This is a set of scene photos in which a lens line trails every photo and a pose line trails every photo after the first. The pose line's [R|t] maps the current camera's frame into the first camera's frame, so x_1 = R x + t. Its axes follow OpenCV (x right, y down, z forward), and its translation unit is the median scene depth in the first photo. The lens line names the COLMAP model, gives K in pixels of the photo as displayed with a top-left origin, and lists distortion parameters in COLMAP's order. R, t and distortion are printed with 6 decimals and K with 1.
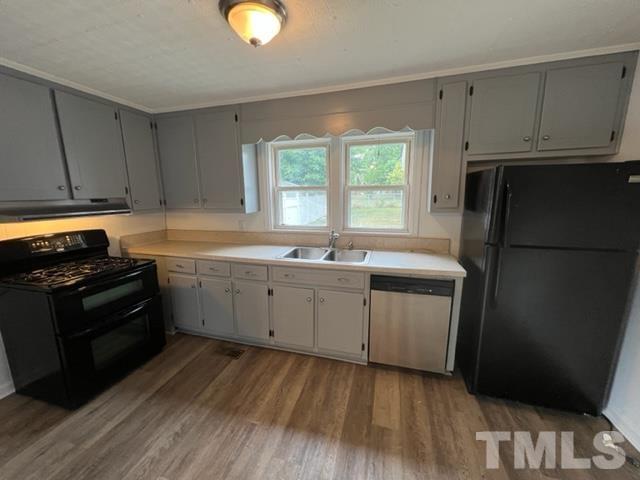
lens RADIAL K [[254.7, 0, 321.7], [0, 254.7, 236.8], [0, 0, 1]] dist [-0.001261, 0.000171]
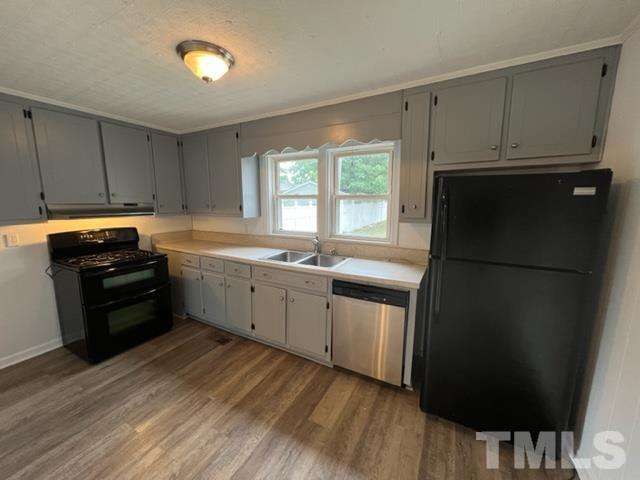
lens RADIAL K [[254.7, 0, 321.7], [0, 254.7, 236.8], [0, 0, 1]] dist [-0.001261, 0.000171]
pose [[0.976130, 0.043983, -0.212687, 0.347381], [-0.049882, 0.998503, -0.022446, -0.001192], [0.211382, 0.032519, 0.976862, -0.037725]]
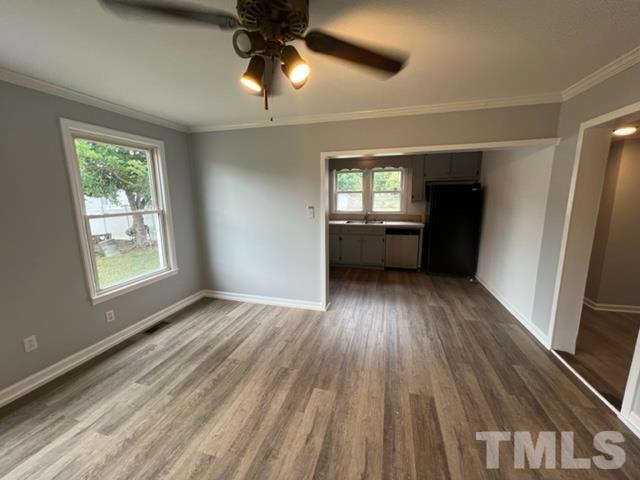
lens RADIAL K [[254.7, 0, 321.7], [0, 254.7, 236.8], [0, 0, 1]] dist [-0.001261, 0.000171]
pose [[0.999987, -0.003007, 0.004201, -0.406764], [0.003044, 0.999957, -0.008805, 0.238774], [-0.004174, 0.008817, 0.999952, -1.340204]]
